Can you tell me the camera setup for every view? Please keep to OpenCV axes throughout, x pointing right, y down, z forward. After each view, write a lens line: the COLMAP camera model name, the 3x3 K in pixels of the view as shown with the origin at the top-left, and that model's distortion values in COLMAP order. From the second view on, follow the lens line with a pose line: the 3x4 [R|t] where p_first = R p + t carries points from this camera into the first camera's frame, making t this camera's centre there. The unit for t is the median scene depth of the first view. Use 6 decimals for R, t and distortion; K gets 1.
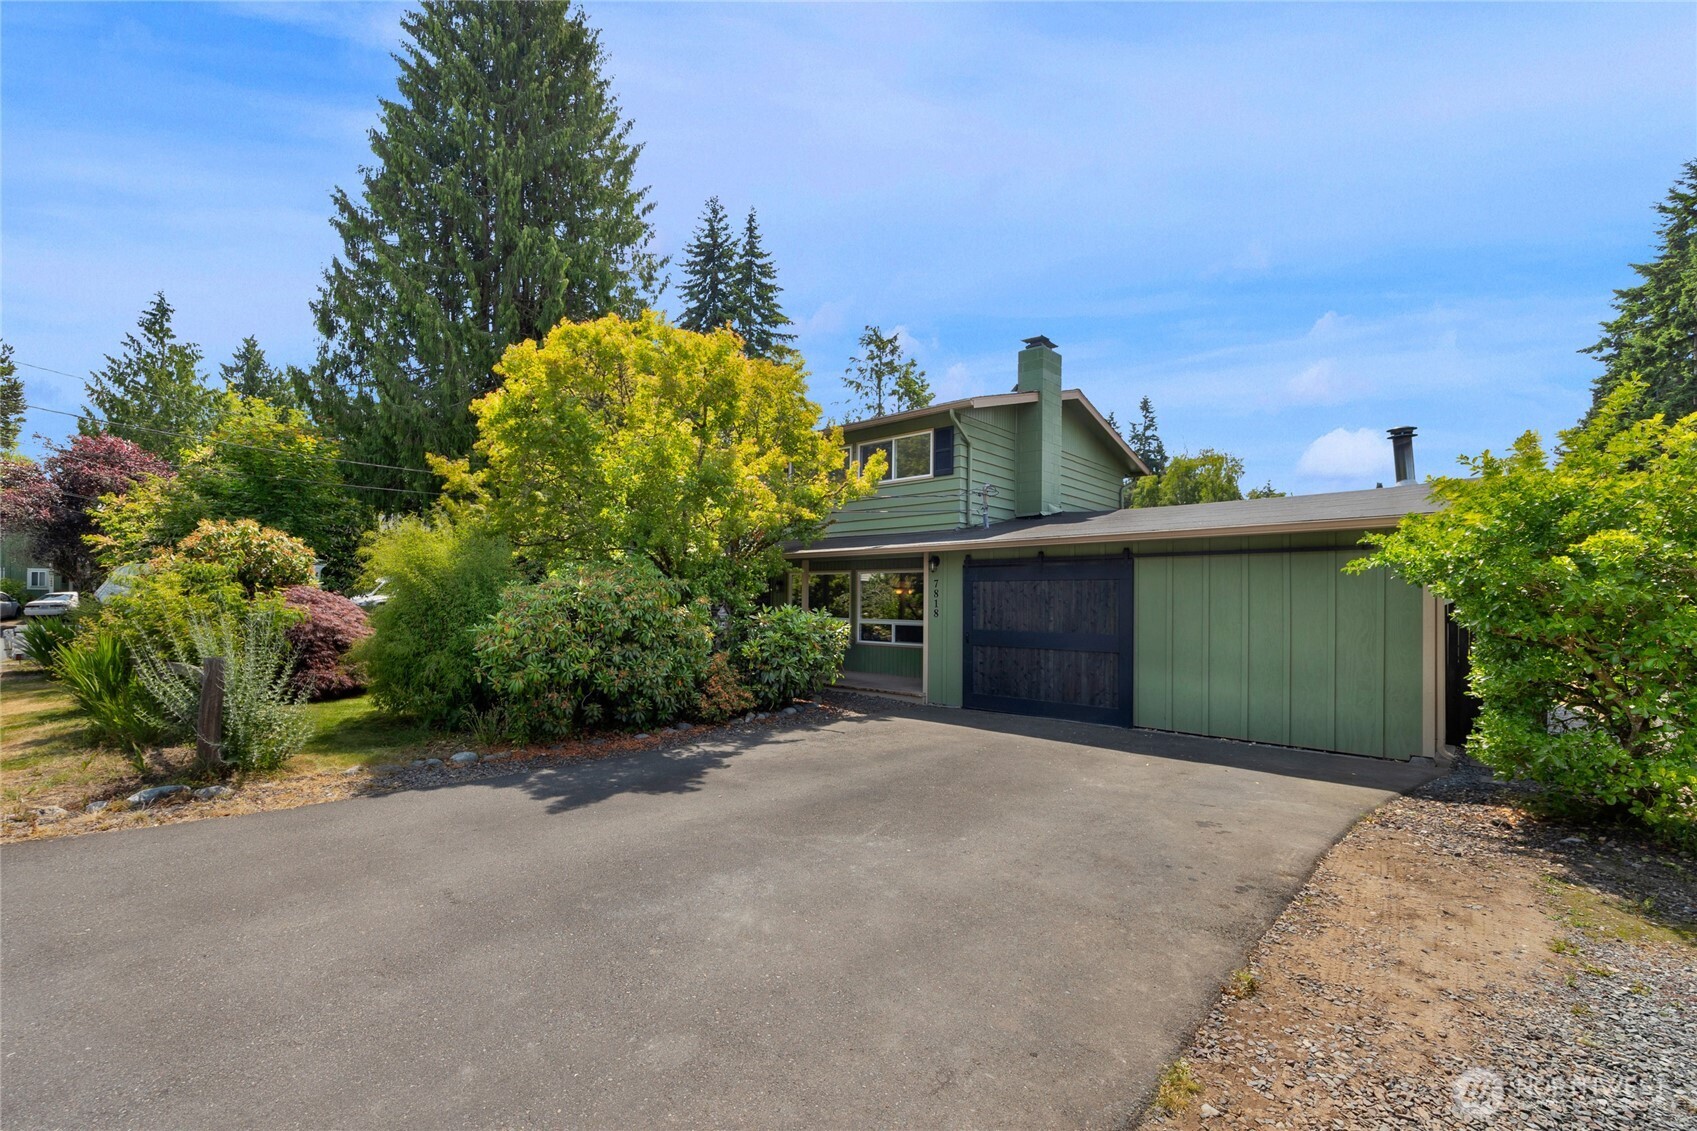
lens RADIAL K [[691.9, 0, 763.8], [0, 691.9, 595.1], [0, 0, 1]] dist [0.002803, 0.000234]
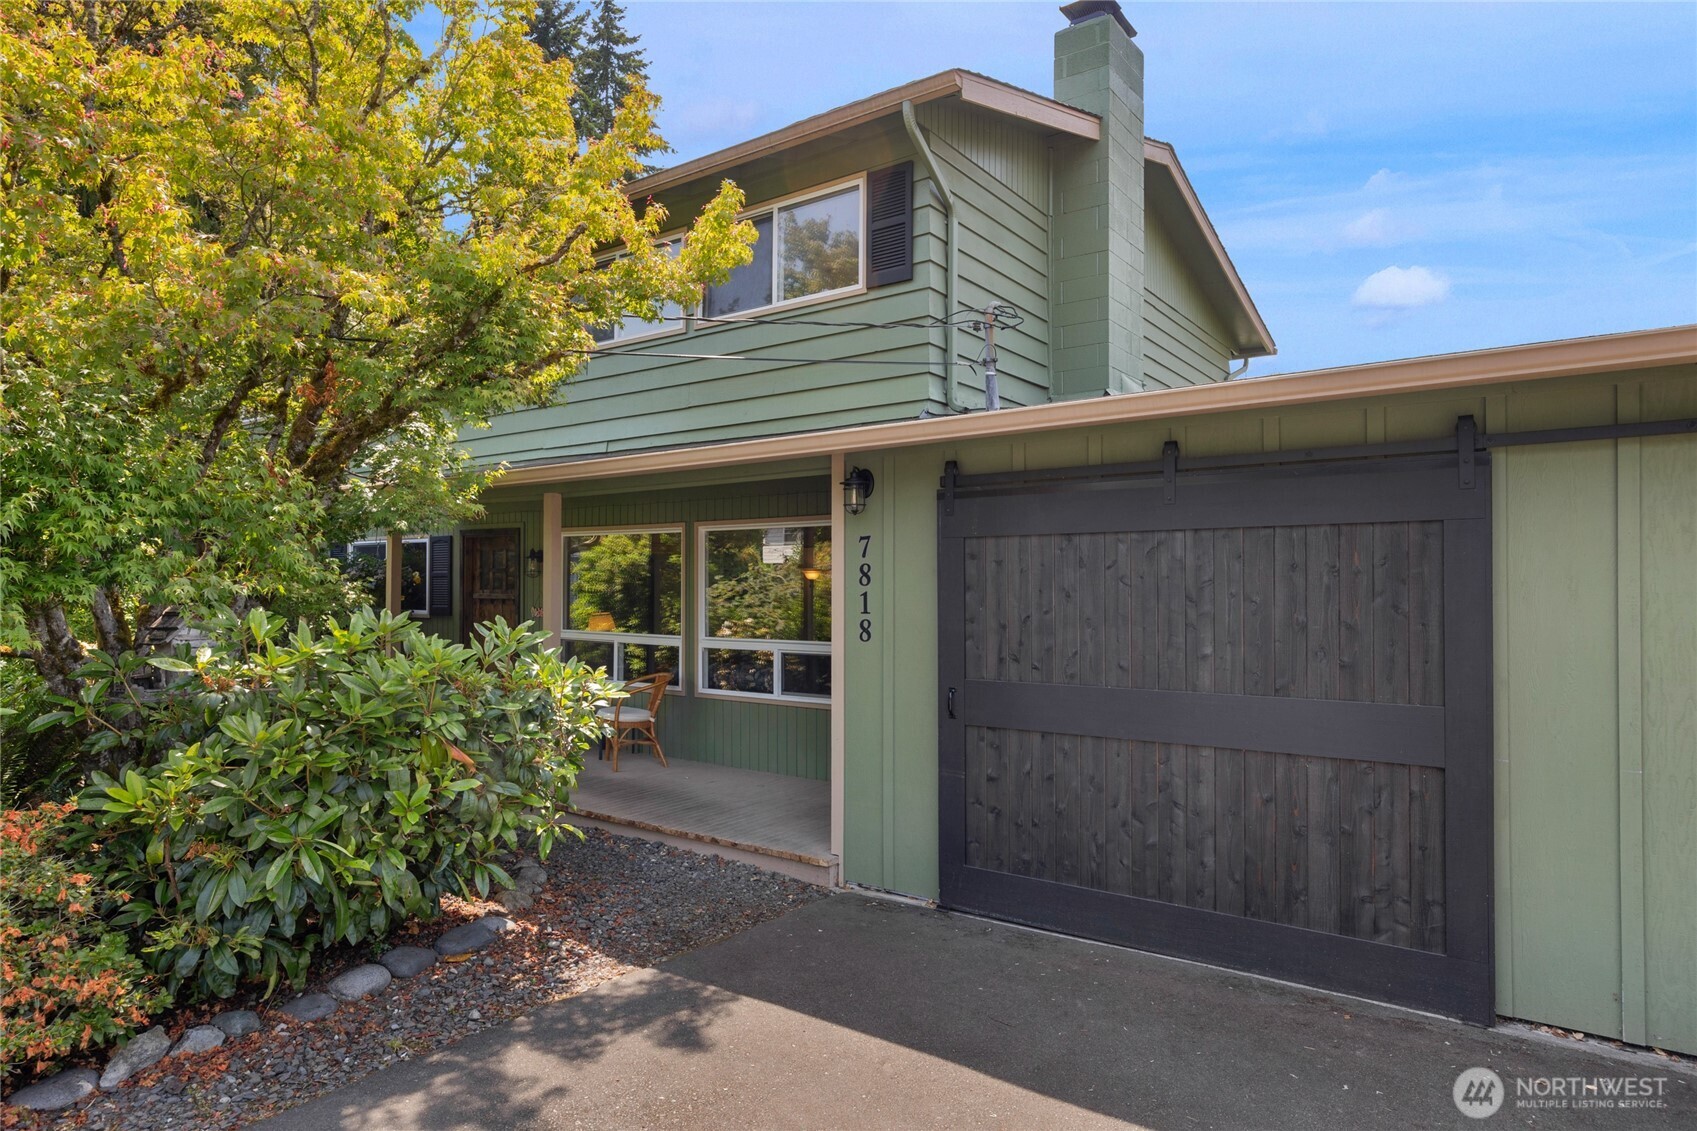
lens RADIAL K [[990.5, 0, 848.6], [0, 990.5, 569.4], [0, 0, 1]] dist [-0.005371, -0.000580]
pose [[0.982230, -0.003407, 0.187651, 0.132898], [0.006054, 0.999890, -0.013537, 0.001722], [-0.187585, 0.014432, 0.982142, 0.458898]]
